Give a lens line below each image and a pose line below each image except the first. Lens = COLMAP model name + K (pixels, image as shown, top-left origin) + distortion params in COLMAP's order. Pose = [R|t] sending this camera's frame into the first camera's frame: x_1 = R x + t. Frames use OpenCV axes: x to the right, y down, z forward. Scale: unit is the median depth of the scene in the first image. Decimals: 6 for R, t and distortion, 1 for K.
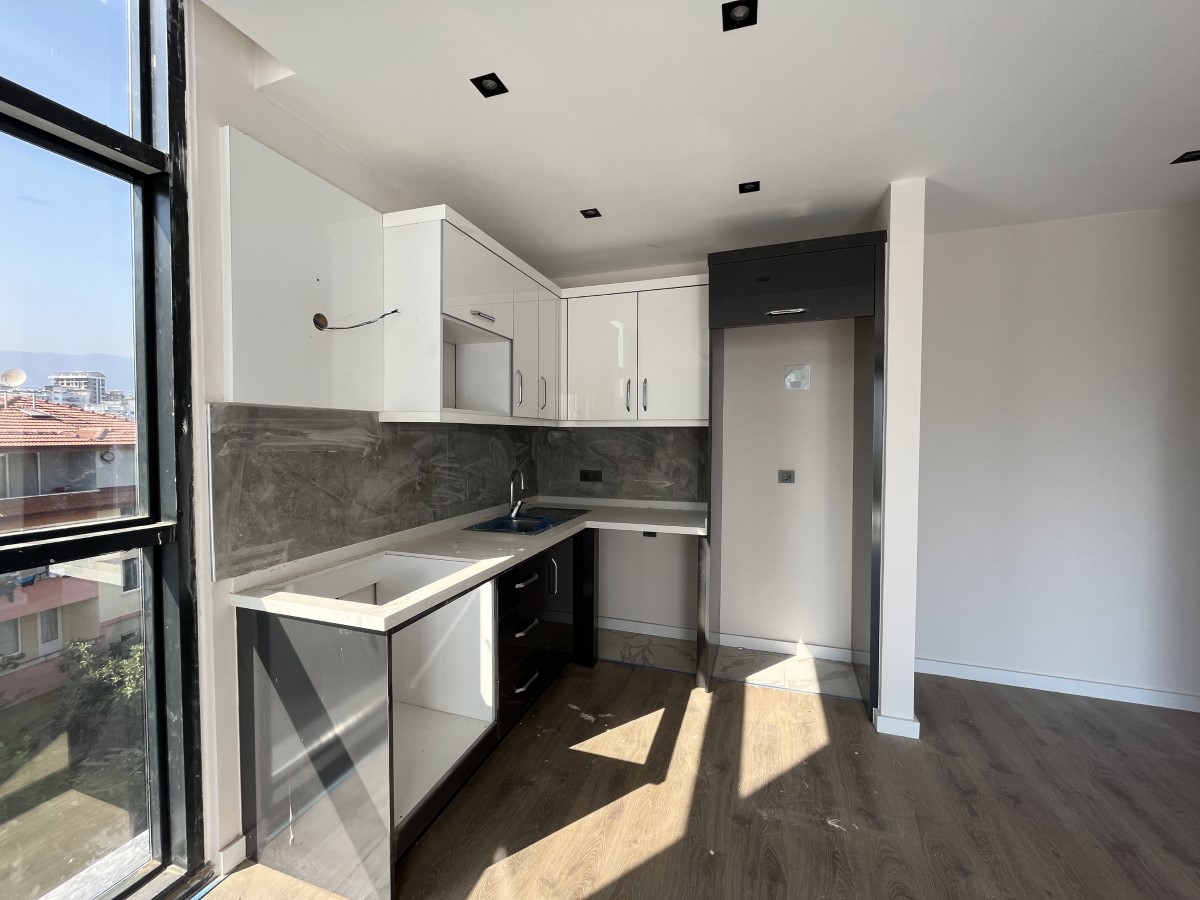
lens RADIAL K [[486.4, 0, 599.8], [0, 486.4, 449.8], [0, 0, 1]] dist [-0.005107, -0.000079]
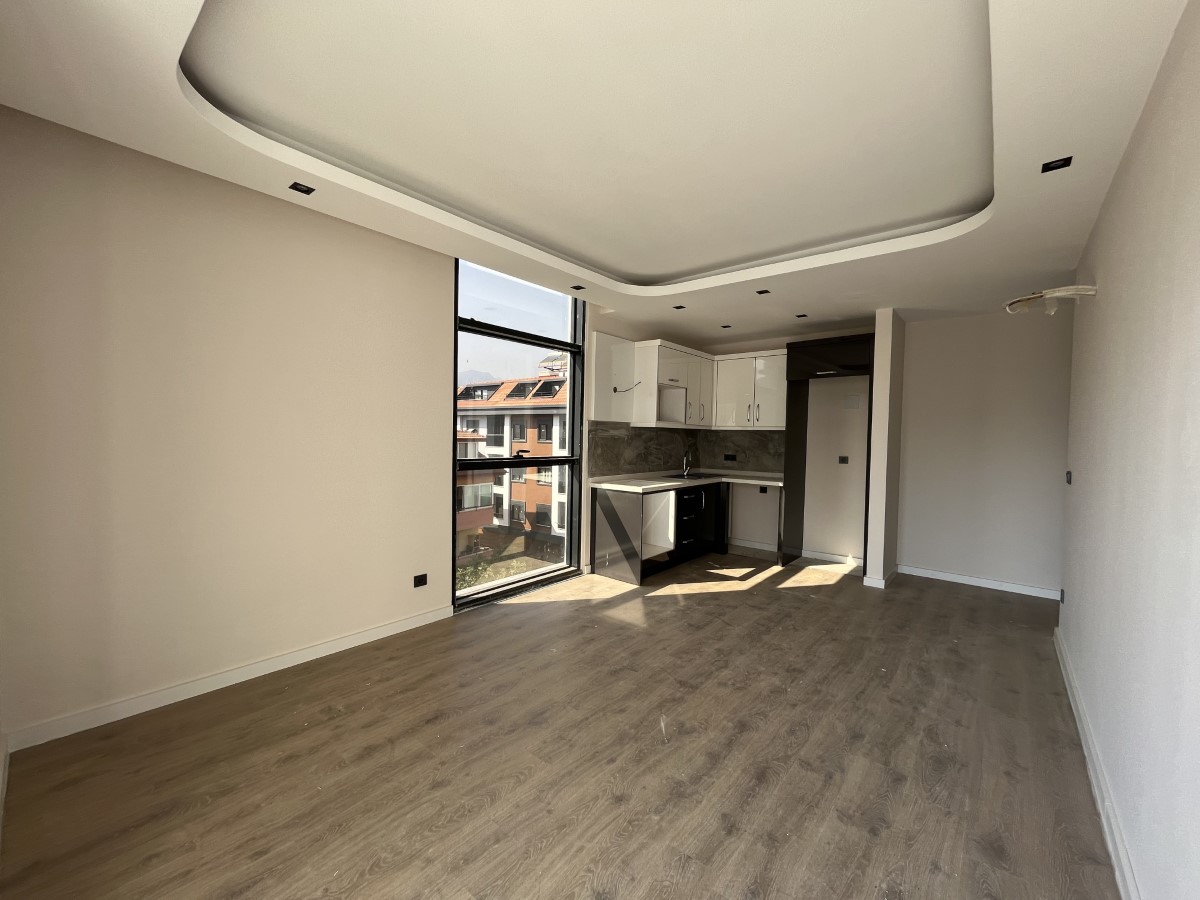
lens RADIAL K [[486.4, 0, 597.4], [0, 486.4, 450.2], [0, 0, 1]] dist [-0.005107, -0.000079]
pose [[0.932117, 0.027307, -0.361128, 0.274947], [-0.028637, 0.999588, 0.001670, 0.061456], [0.361025, 0.008785, 0.932515, -1.331983]]
